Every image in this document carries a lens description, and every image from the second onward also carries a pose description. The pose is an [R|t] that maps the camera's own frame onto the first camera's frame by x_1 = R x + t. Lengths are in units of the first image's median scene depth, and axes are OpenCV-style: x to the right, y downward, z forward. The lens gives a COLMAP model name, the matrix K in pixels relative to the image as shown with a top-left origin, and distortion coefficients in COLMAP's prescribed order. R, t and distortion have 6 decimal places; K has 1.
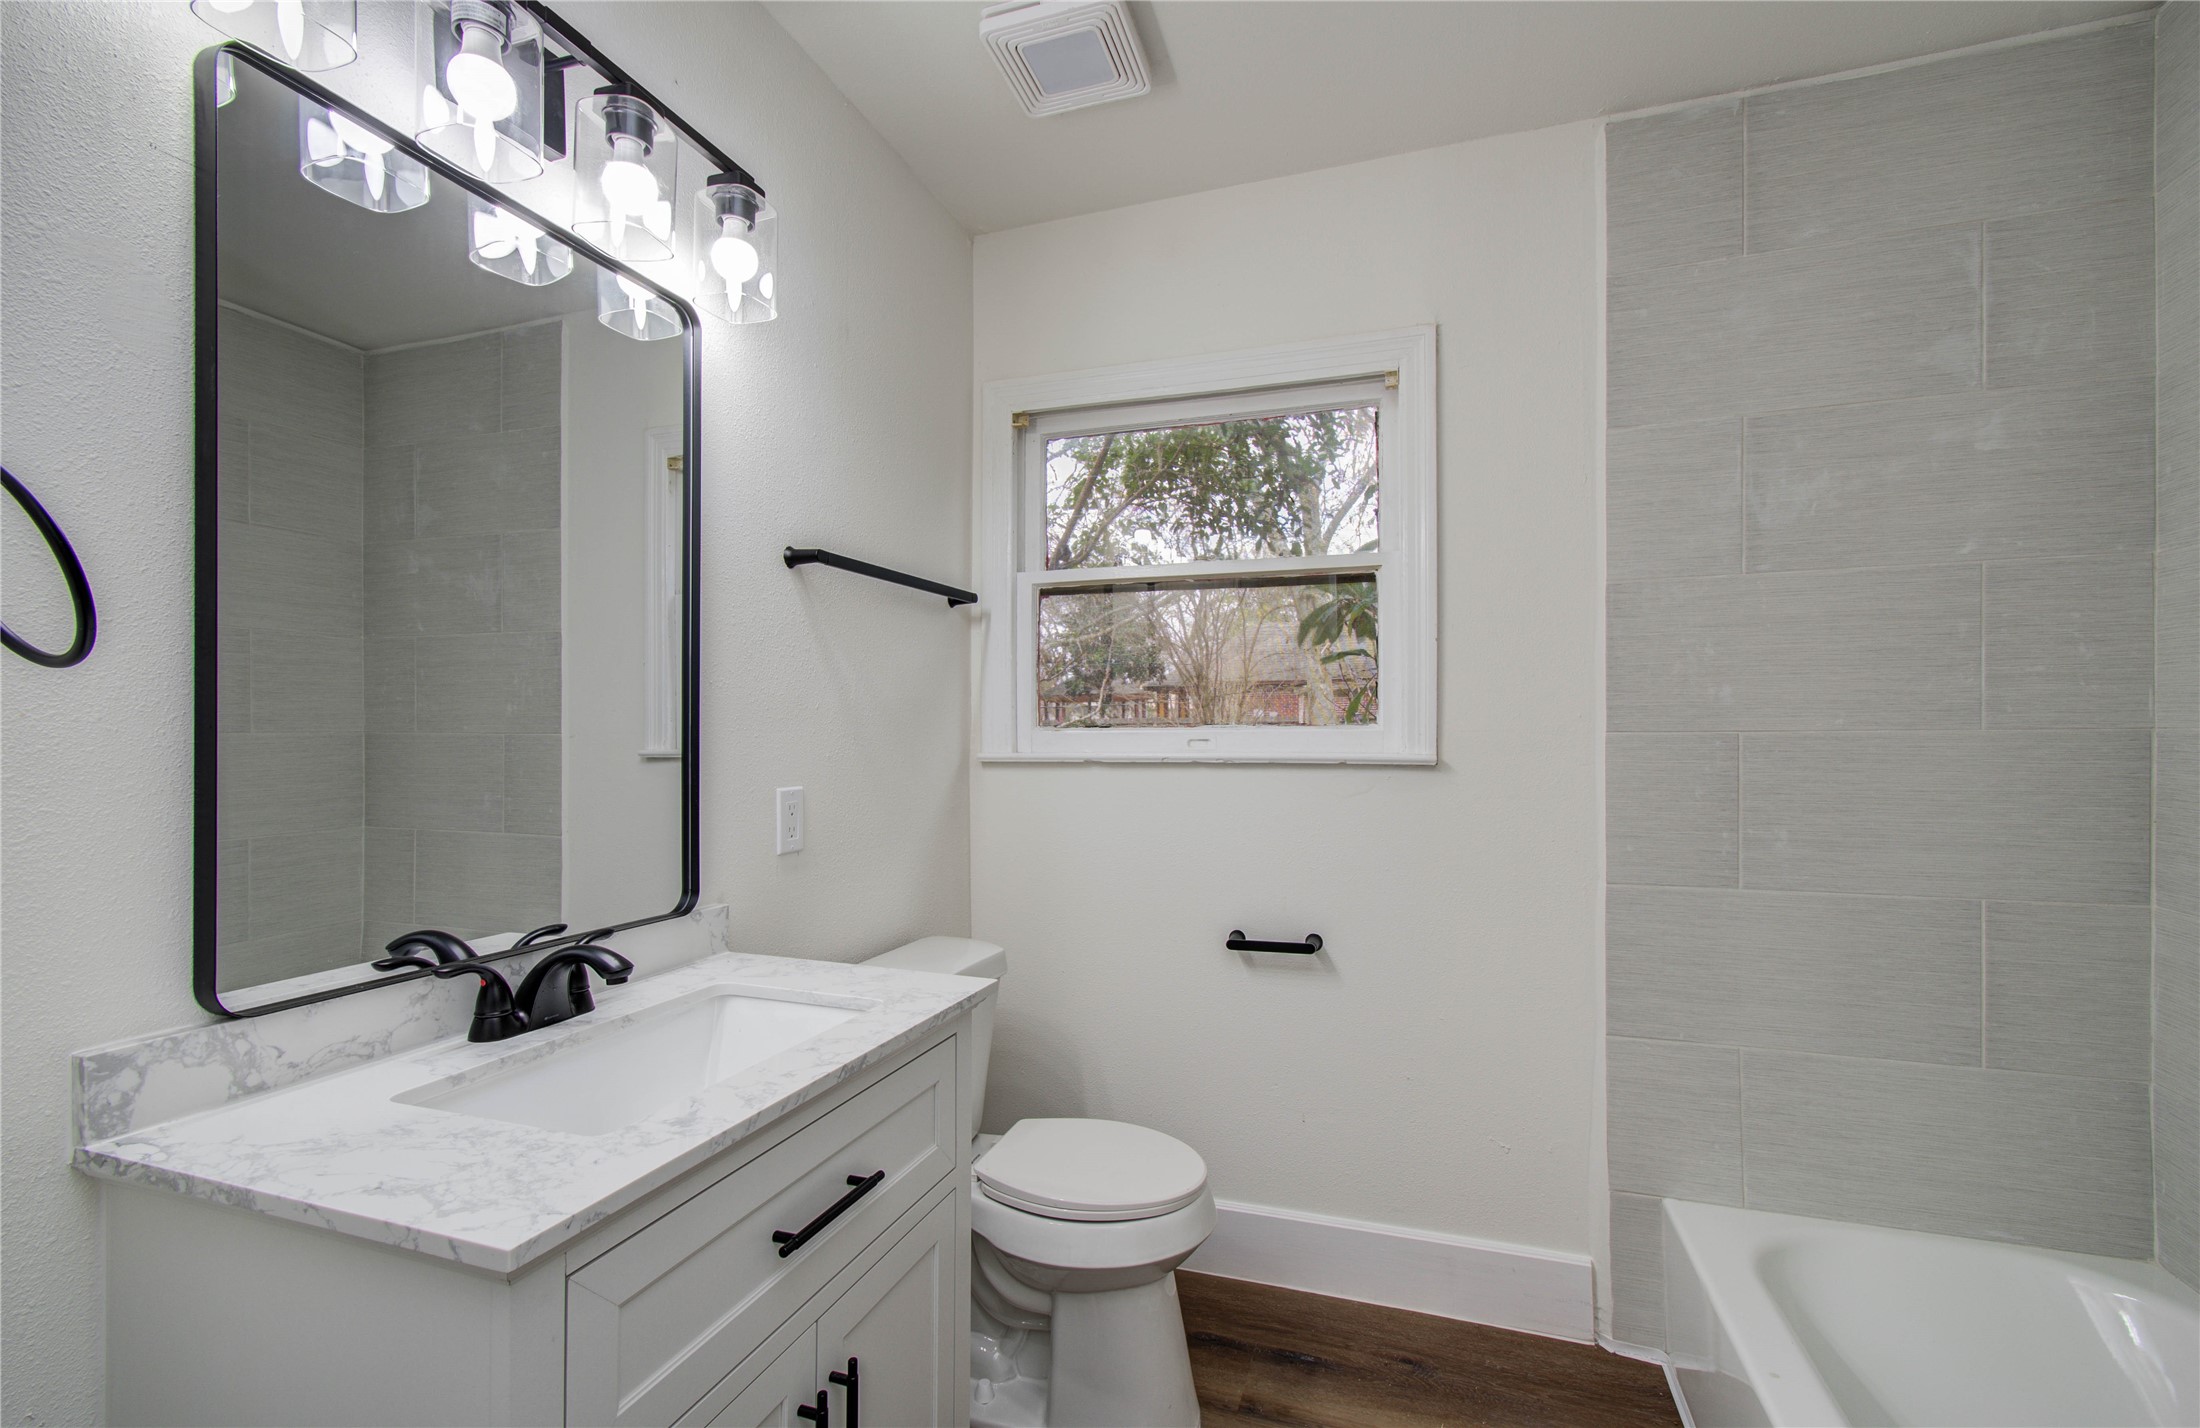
lens RADIAL K [[980.0, 0, 1099.3], [0, 980.0, 762.4], [0, 0, 1]] dist [0.001051, 0.000028]
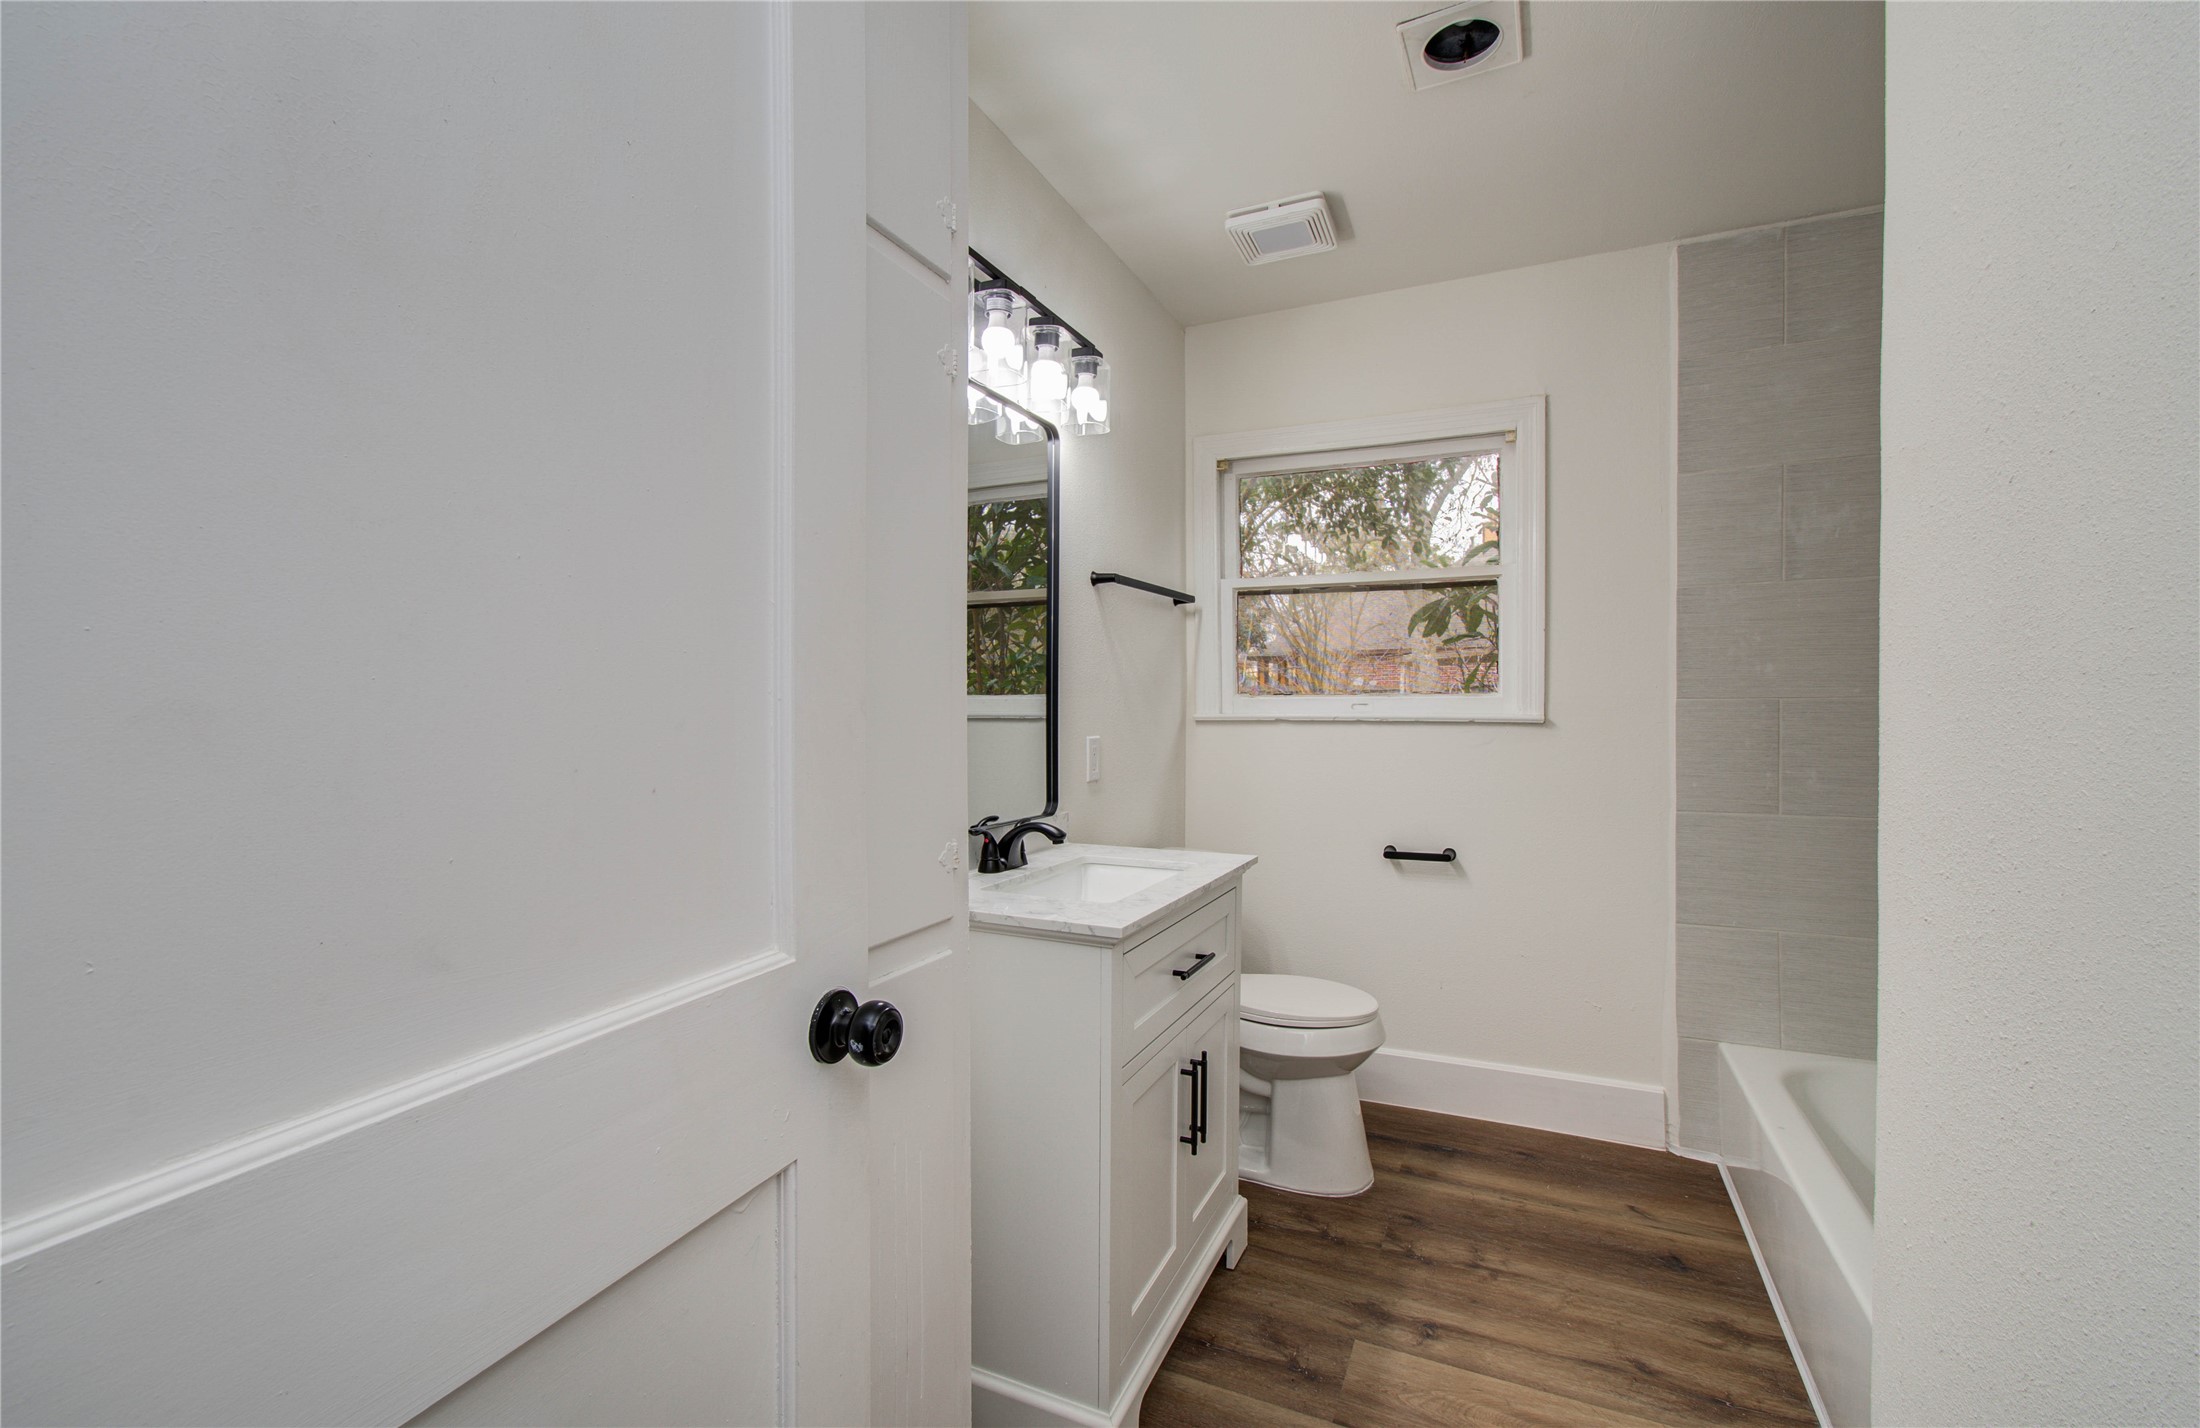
lens RADIAL K [[962.4, 0, 1093.7], [0, 962.4, 729.7], [0, 0, 1]] dist [0.000674, 0.000469]
pose [[0.994981, 0.002982, -0.100023, -0.148979], [-0.002956, 0.999996, 0.000410, 0.014221], [0.100024, -0.000112, 0.994985, -0.400286]]
